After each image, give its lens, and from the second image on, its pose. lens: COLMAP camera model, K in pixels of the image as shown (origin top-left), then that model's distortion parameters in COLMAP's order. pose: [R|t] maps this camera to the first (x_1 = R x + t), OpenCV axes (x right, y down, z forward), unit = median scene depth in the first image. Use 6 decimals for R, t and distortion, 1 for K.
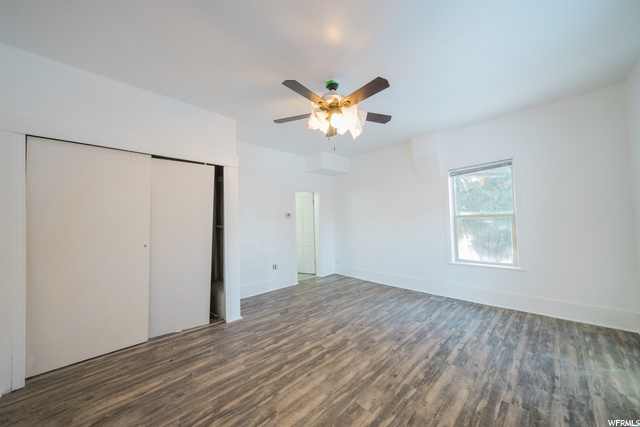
lens RADIAL K [[224.8, 0, 320.0], [0, 224.8, 213.5], [0, 0, 1]] dist [-0.000117, -0.000029]
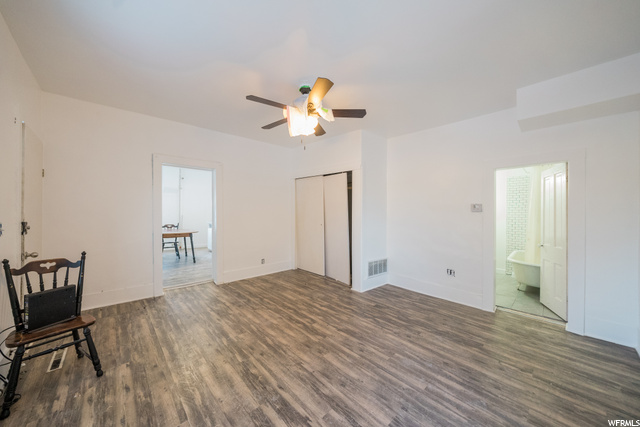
lens RADIAL K [[224.8, 0, 320.0], [0, 224.8, 213.5], [0, 0, 1]] dist [-0.000117, -0.000029]
pose [[-0.011745, 0.020128, -0.999728, 1.072125], [0.016124, 0.999671, 0.019938, 0.011998], [0.999801, -0.015886, -0.012065, 0.990888]]
